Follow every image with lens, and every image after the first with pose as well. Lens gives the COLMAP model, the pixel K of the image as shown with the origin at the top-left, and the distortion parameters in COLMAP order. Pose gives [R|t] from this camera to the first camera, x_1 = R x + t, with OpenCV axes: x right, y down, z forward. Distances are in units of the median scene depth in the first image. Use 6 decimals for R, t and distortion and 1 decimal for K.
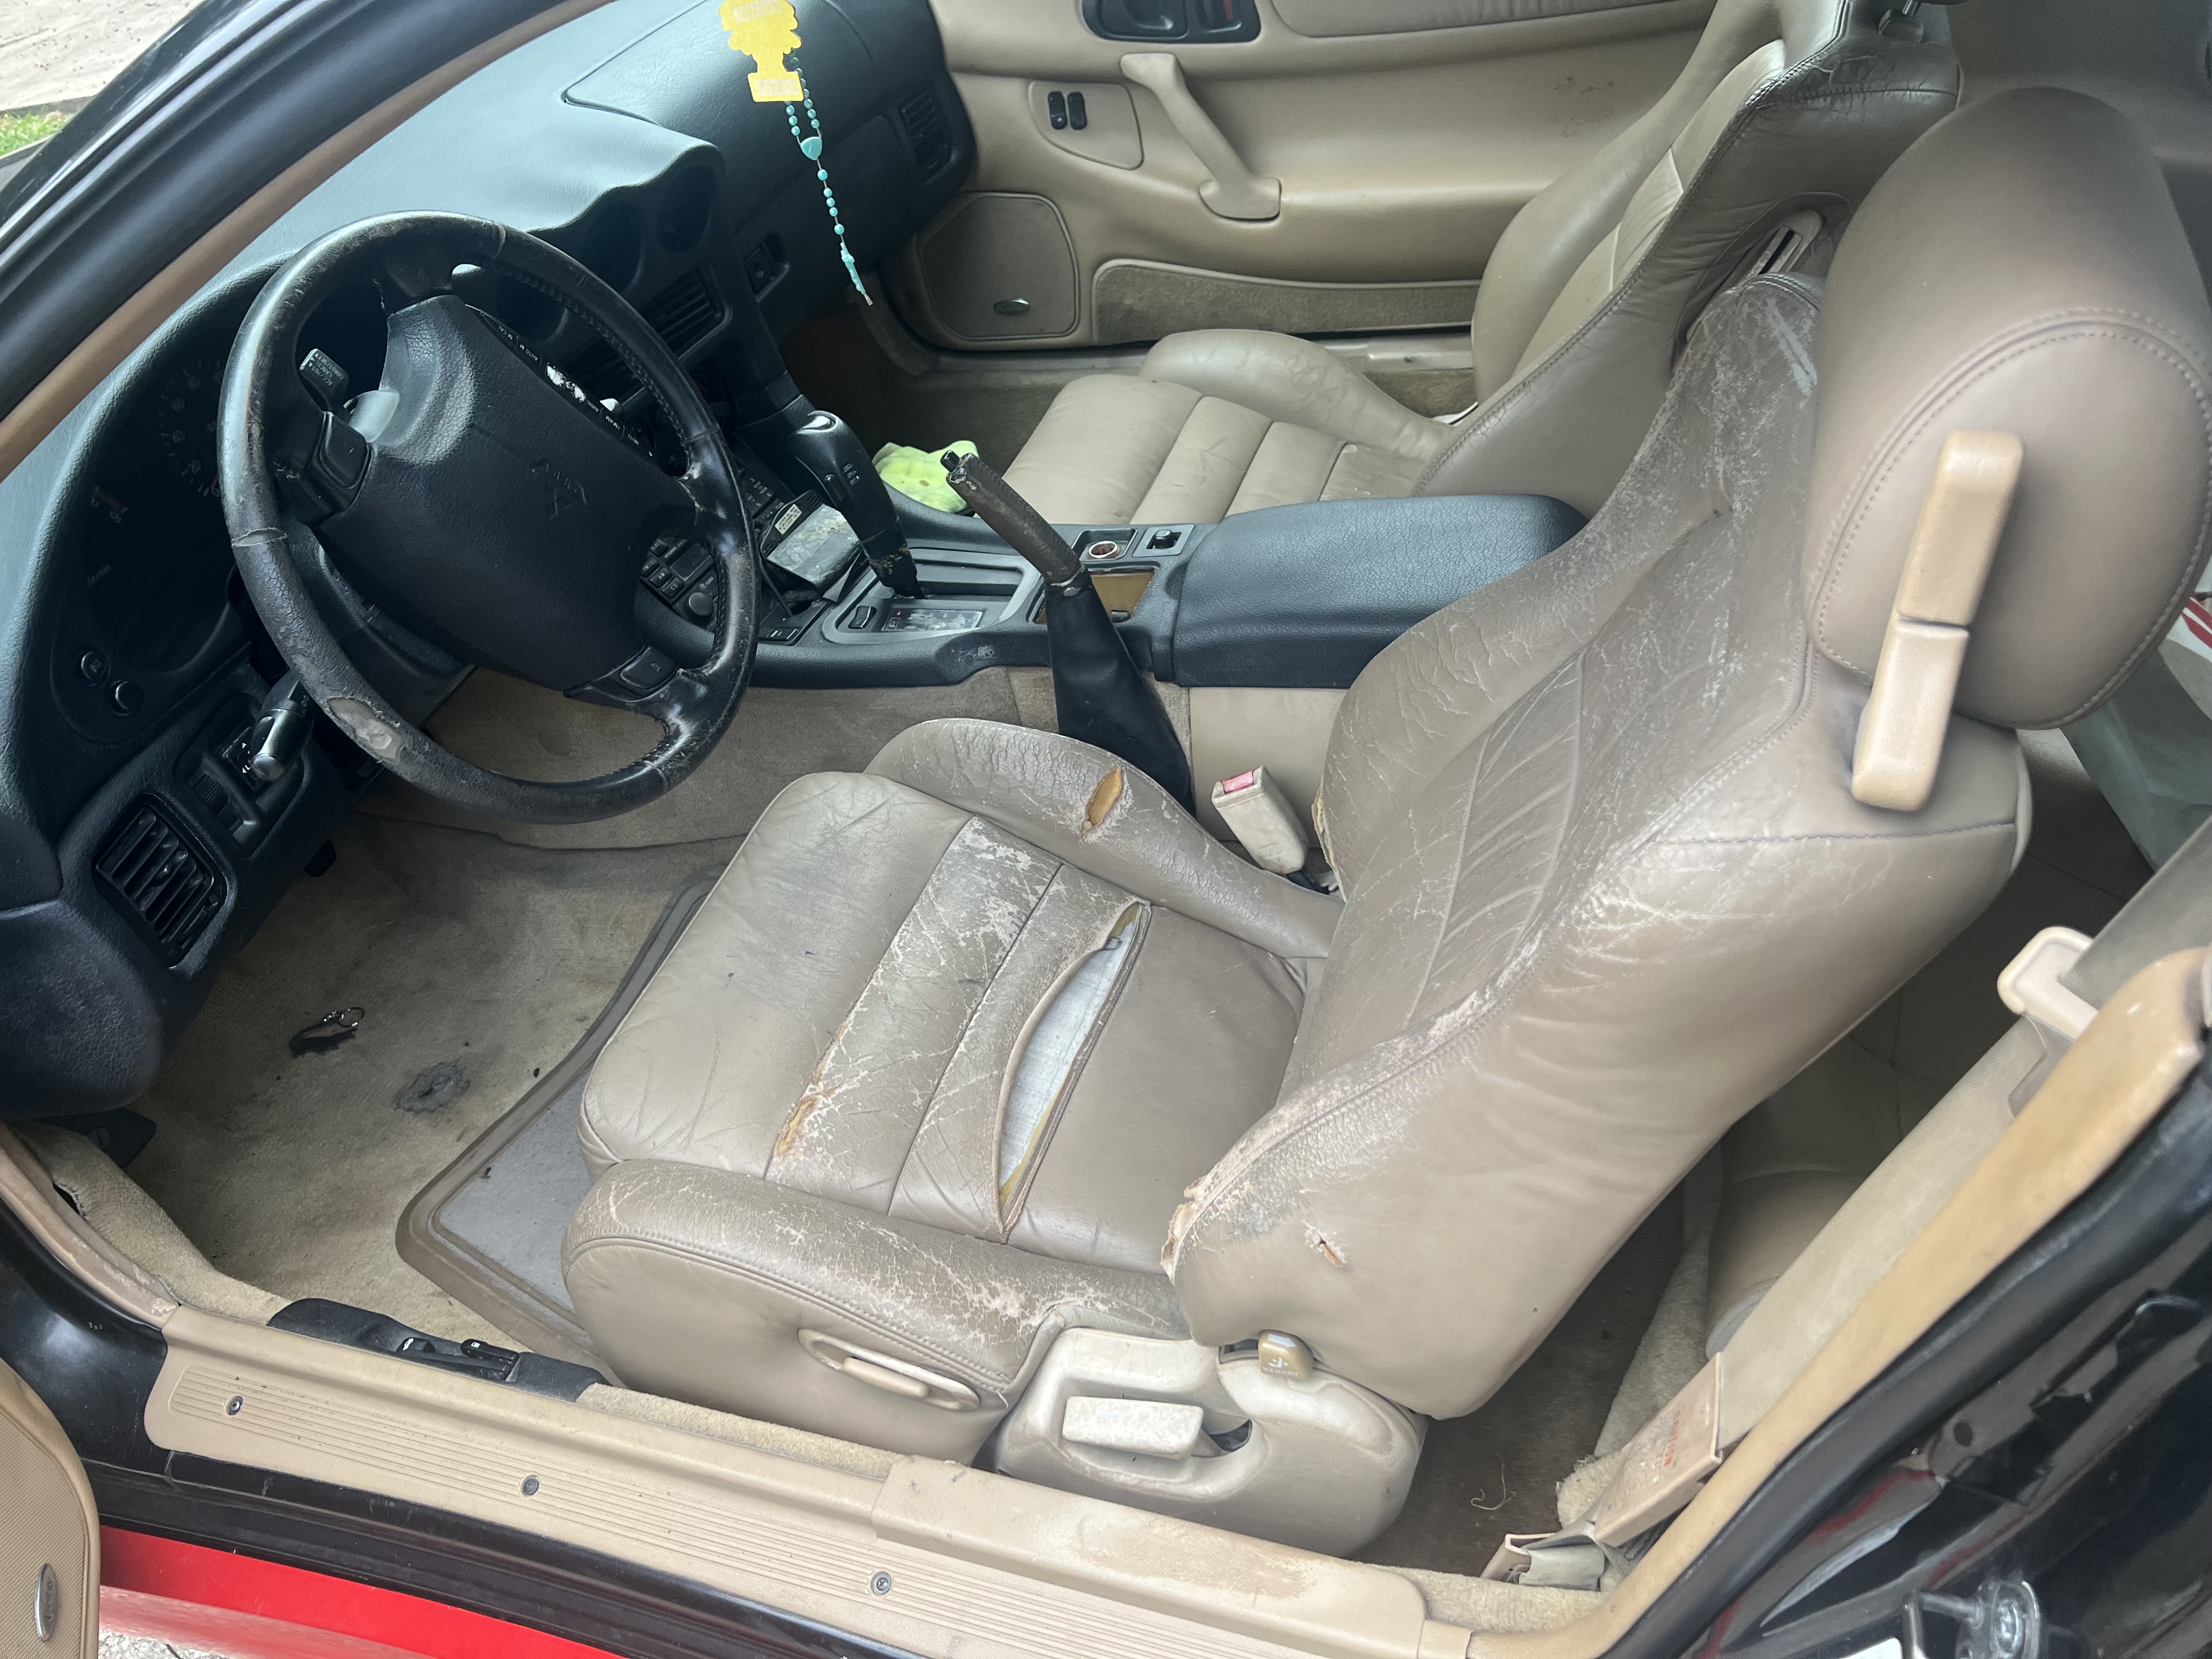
lens RADIAL K [[1730.1, 0, 1123.1], [0, 1730.1, 826.5], [0, 0, 1]] dist [0.068381, -0.096428]
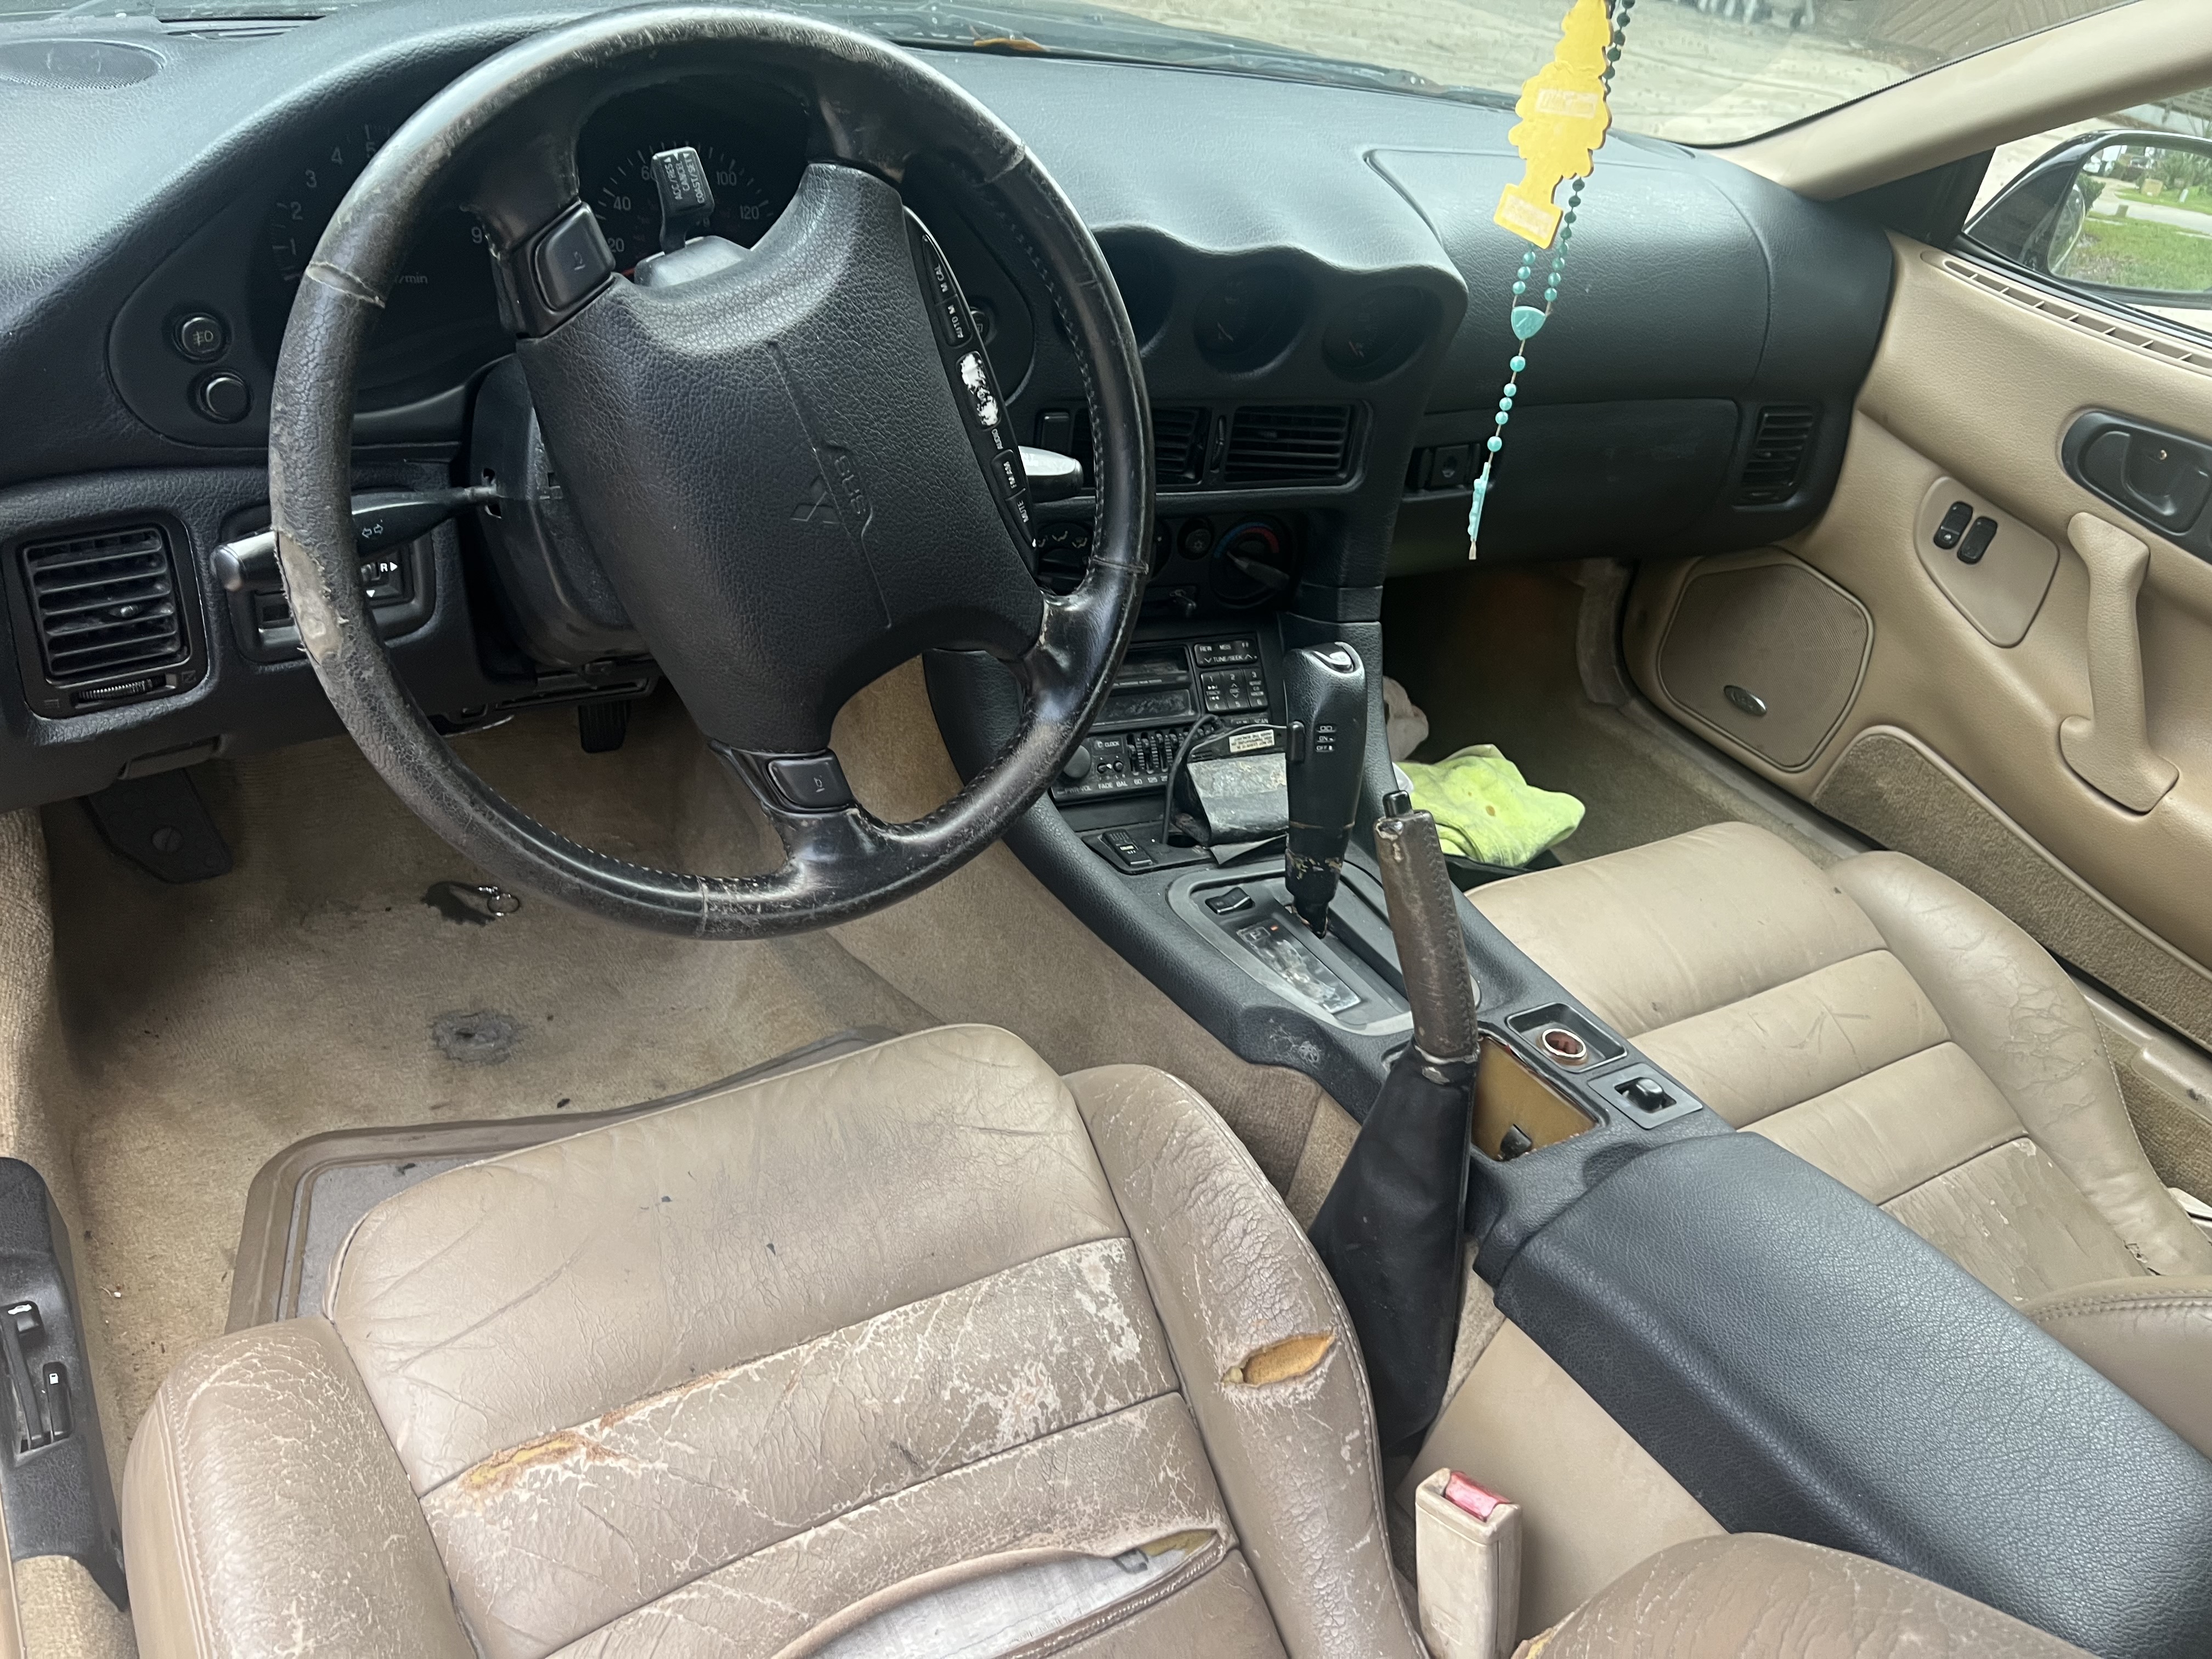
lens RADIAL K [[1730.1, 0, 1095.2], [0, 1730.1, 830.5], [0, 0, 1]] dist [0.068381, -0.096428]
pose [[0.726454, 0.592761, -0.347705, 0.041930], [-0.629817, 0.776700, 0.008240, -0.117661], [0.274947, 0.213005, 0.937568, 0.313290]]
